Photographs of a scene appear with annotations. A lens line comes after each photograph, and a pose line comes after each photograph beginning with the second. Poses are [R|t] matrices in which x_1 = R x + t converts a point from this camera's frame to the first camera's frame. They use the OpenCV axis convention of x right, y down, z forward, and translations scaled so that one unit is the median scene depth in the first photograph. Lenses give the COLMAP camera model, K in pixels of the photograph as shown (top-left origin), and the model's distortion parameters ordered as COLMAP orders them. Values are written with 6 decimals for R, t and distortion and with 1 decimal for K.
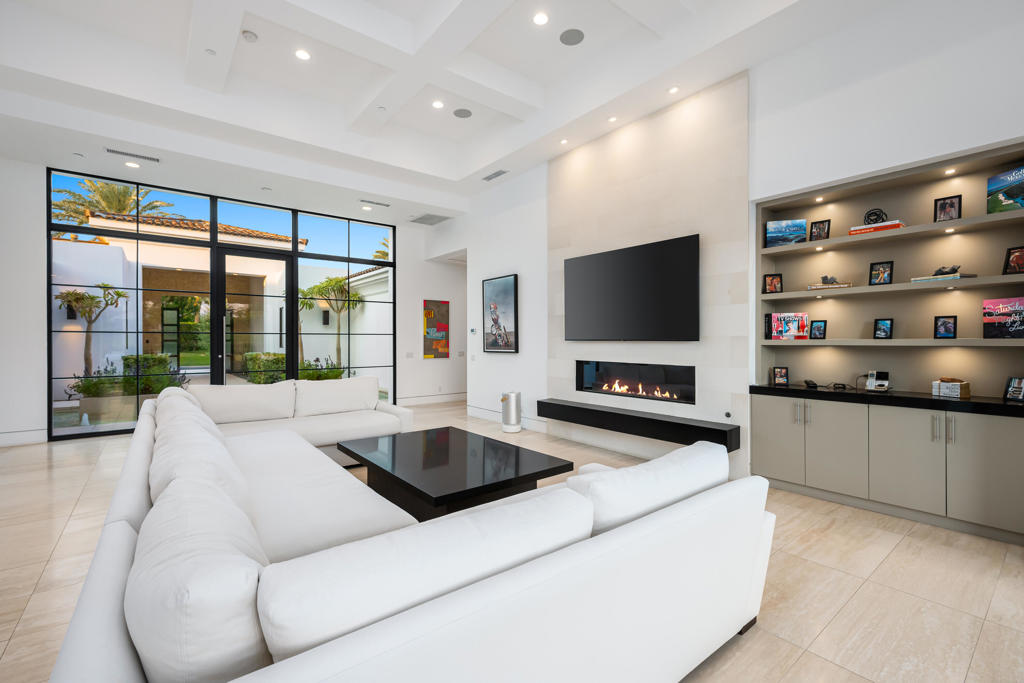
lens RADIAL K [[448.3, 0, 512.9], [0, 448.3, 340.5], [0, 0, 1]] dist [-0.001606, -0.000044]
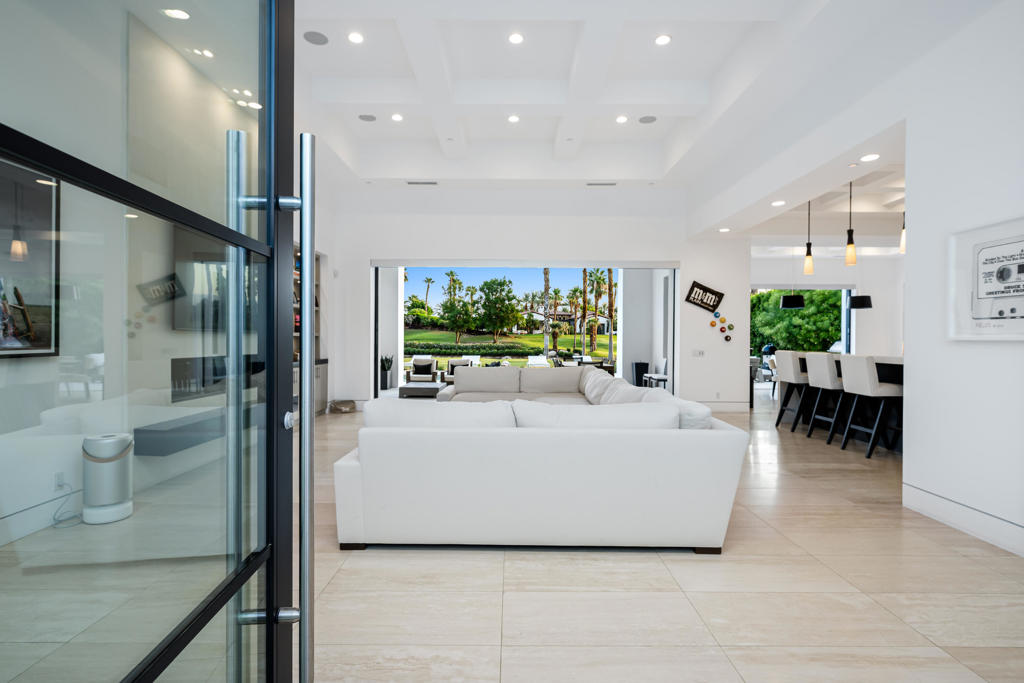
lens RADIAL K [[511.9, 0, 507.5], [0, 511.9, 341.7], [0, 0, 1]] dist [-0.000522, 0.000057]
pose [[-0.779667, -0.009227, 0.626127, -1.039190], [-0.006595, 0.999957, 0.006524, 0.013107], [-0.626160, 0.000958, -0.779694, 1.790329]]
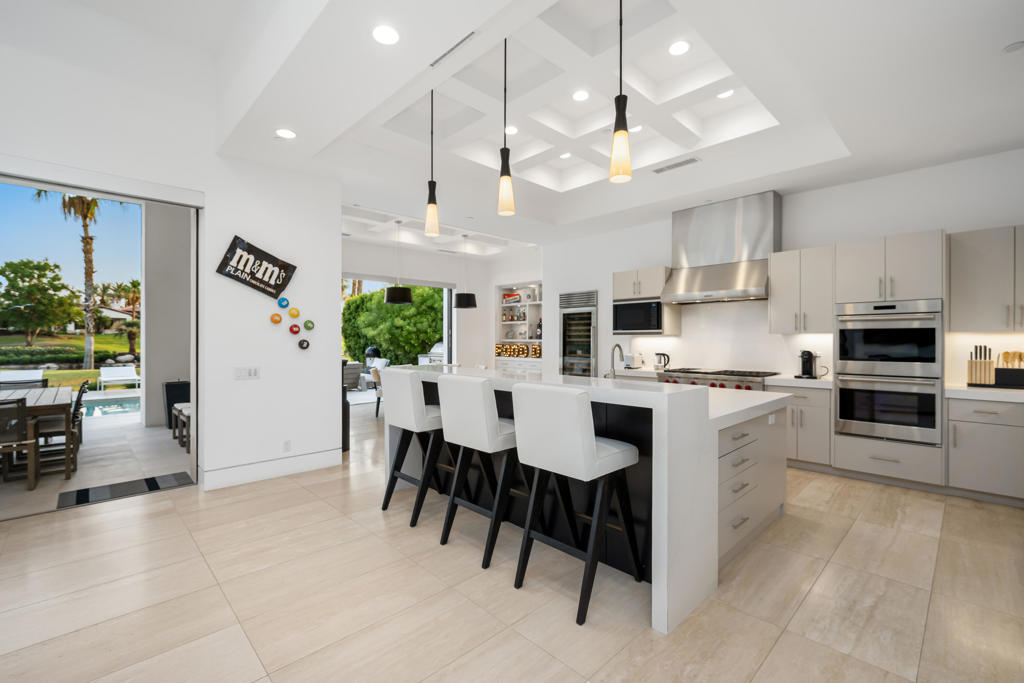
lens RADIAL K [[448.3, 0, 512.9], [0, 448.3, 340.5], [0, 0, 1]] dist [-0.001606, -0.000044]
pose [[-0.995151, -0.000649, -0.098361, -0.819251], [-0.000816, 0.999998, 0.001663, -0.004194], [0.098359, 0.001735, -0.995149, 0.701251]]
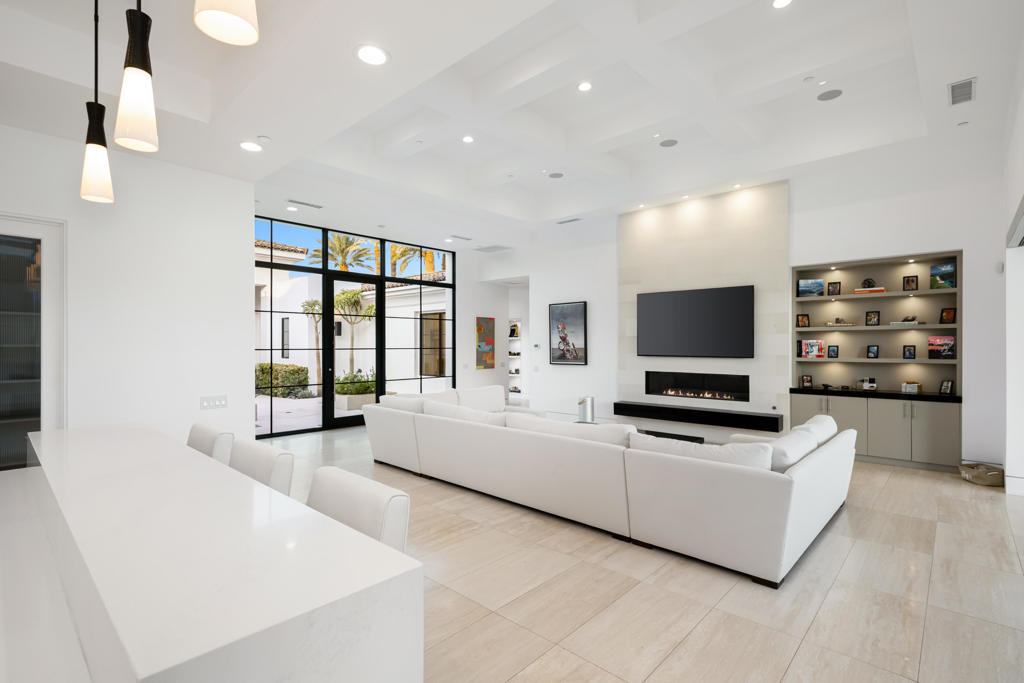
lens RADIAL K [[481.4, 0, 514.1], [0, 481.4, 345.1], [0, 0, 1]] dist [0.000094, 0.000027]
pose [[0.987676, -0.001265, 0.156510, -0.638657], [0.001182, 0.999999, 0.000624, -0.046180], [-0.156511, -0.000431, 0.987676, -0.457160]]
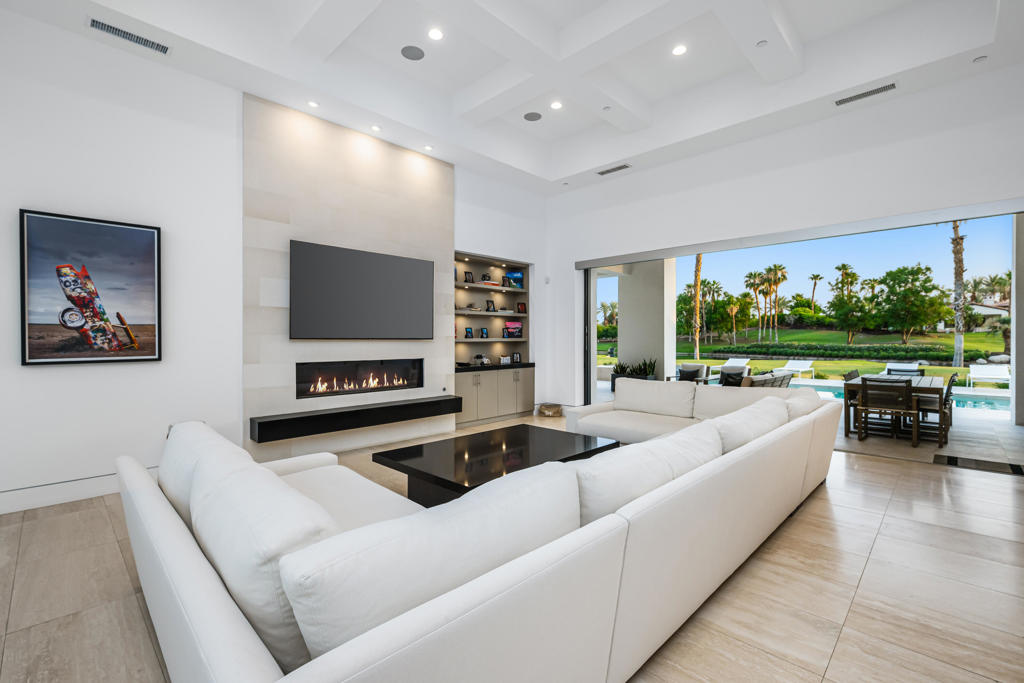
lens RADIAL K [[448.3, 0, 512.9], [0, 448.3, 340.5], [0, 0, 1]] dist [-0.001606, -0.000044]
pose [[-0.127320, -0.005570, 0.991846, -1.036715], [0.000386, 0.999984, 0.005666, -0.003353], [-0.991862, 0.001104, -0.127316, 0.980523]]
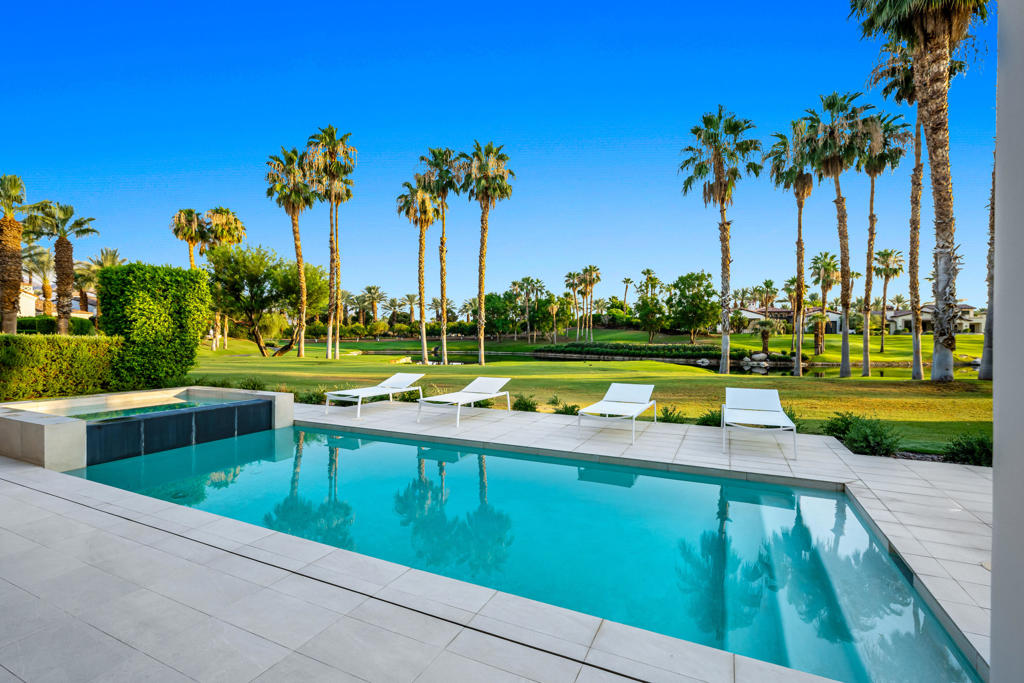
lens RADIAL K [[454.1, 0, 518.5], [0, 454.1, 337.7], [0, 0, 1]] dist [-0.001577, -0.000185]
pose [[-0.451767, -0.004459, 0.892125, 0.390418], [-0.006093, 0.999980, 0.001912, -0.005068], [-0.892115, -0.004572, -0.451785, -0.992865]]
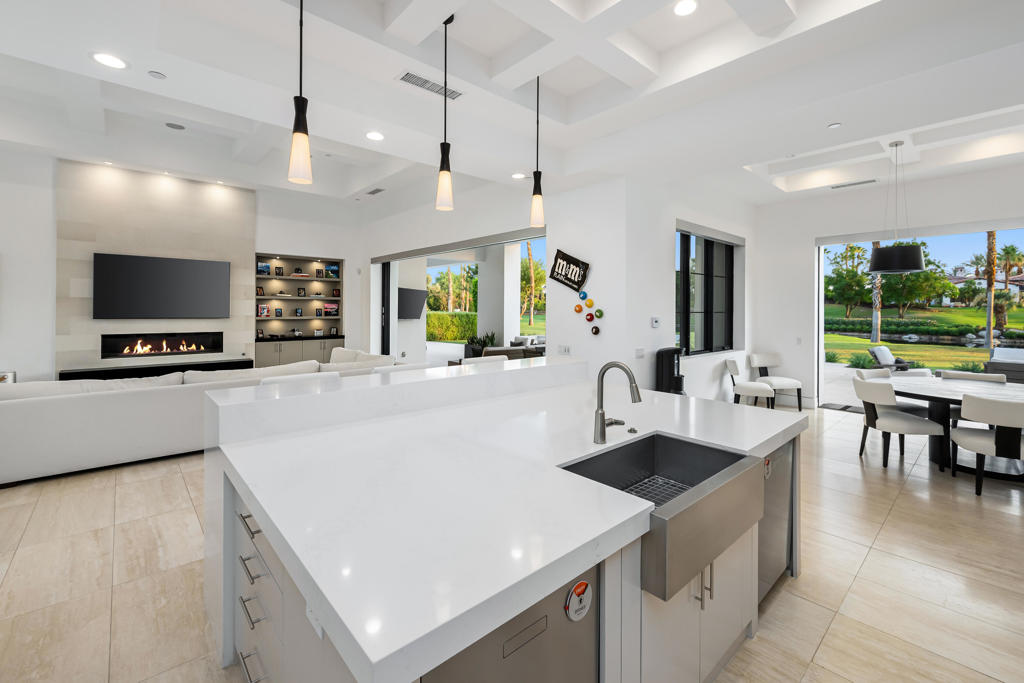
lens RADIAL K [[432.2, 0, 513.8], [0, 432.2, 309.8], [0, 0, 1]] dist [-0.001450, -0.000306]
pose [[-0.062988, -0.003863, 0.998007, -1.581799], [-0.006382, 0.999974, 0.003468, -0.051632], [-0.997994, -0.006151, -0.063011, -0.100747]]
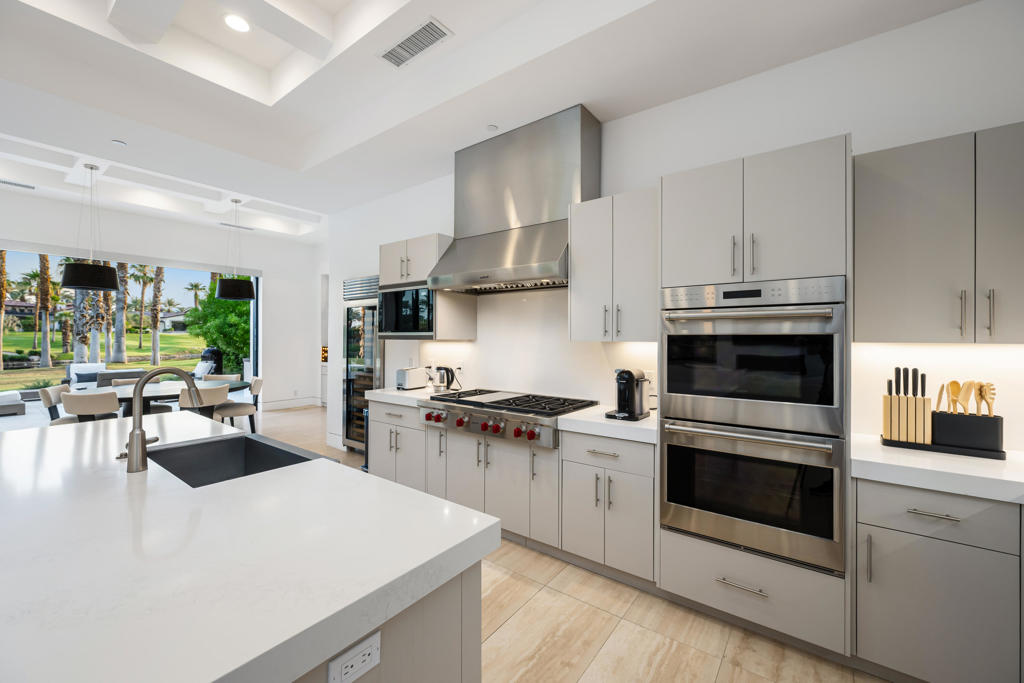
lens RADIAL K [[409.3, 0, 506.9], [0, 409.3, 335.3], [0, 0, 1]] dist [0.001731, 0.000418]
pose [[-0.967547, -0.004288, -0.252656, -1.335130], [-0.003065, 0.999982, -0.005231, -0.024762], [0.252674, -0.004287, -0.967542, 0.202364]]
